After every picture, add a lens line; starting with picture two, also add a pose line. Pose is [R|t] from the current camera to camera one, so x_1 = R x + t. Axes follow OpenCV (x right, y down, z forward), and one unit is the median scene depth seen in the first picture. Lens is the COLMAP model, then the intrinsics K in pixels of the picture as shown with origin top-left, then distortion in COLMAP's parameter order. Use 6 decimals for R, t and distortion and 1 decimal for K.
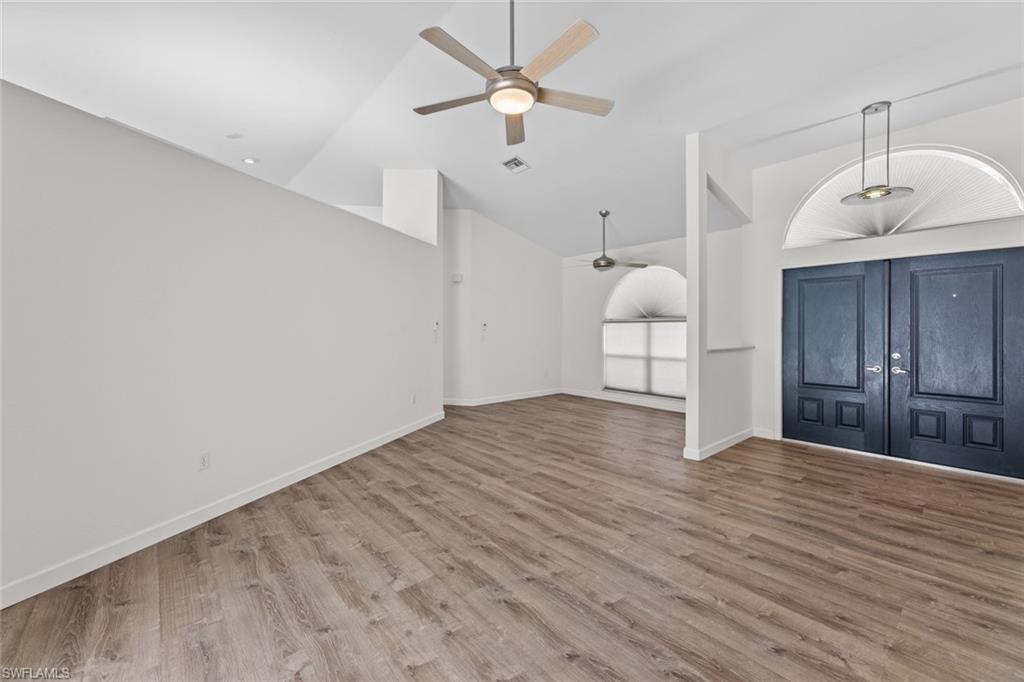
lens RADIAL K [[411.4, 0, 510.5], [0, 411.4, 328.2], [0, 0, 1]] dist [0.000487, -0.000073]
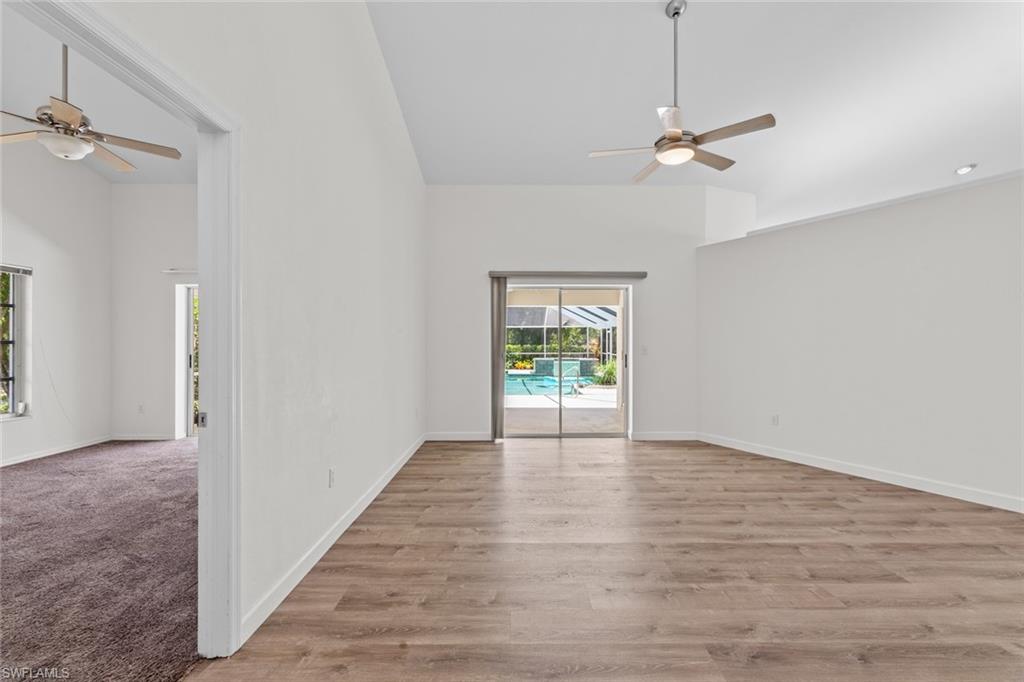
lens RADIAL K [[423.7, 0, 512.0], [0, 423.7, 341.0], [0, 0, 1]] dist [-0.000227, 0.000080]
pose [[-0.652065, -0.003770, -0.758154, 0.942990], [0.000450, 0.999986, -0.005360, 0.018560], [0.758163, -0.003836, -0.652054, 1.040393]]
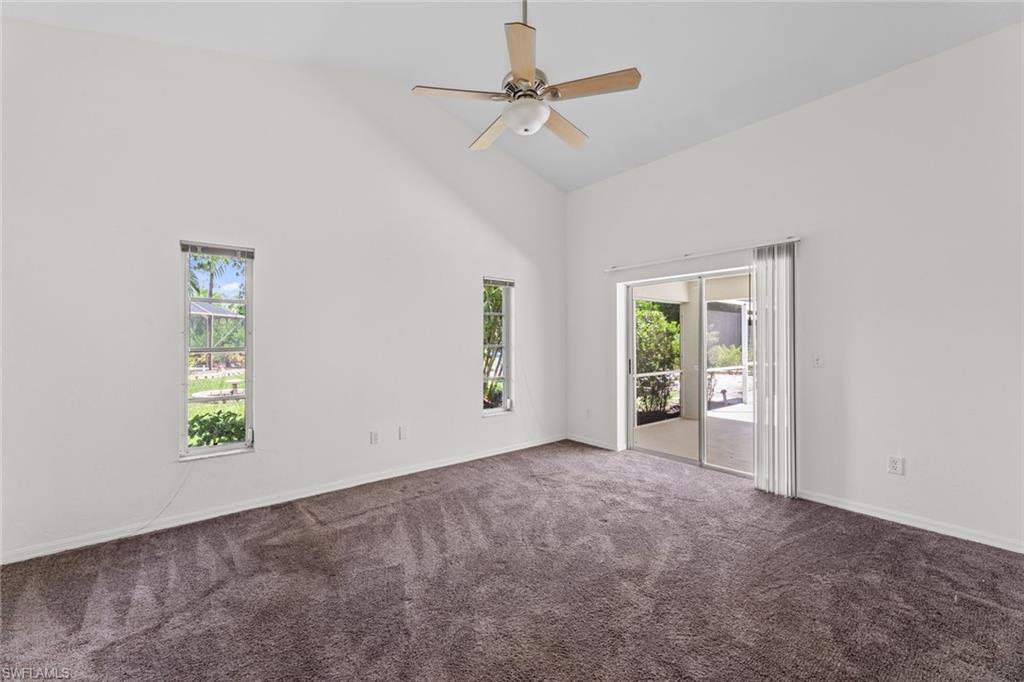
lens RADIAL K [[409.0, 0, 512.3], [0, 409.0, 337.6], [0, 0, 1]] dist [0.001753, -0.000333]
pose [[-0.999653, 0.000920, 0.026327, 0.887117], [0.000712, 0.999968, -0.007909, -0.003254], [-0.026333, -0.007887, -0.999622, 0.480733]]
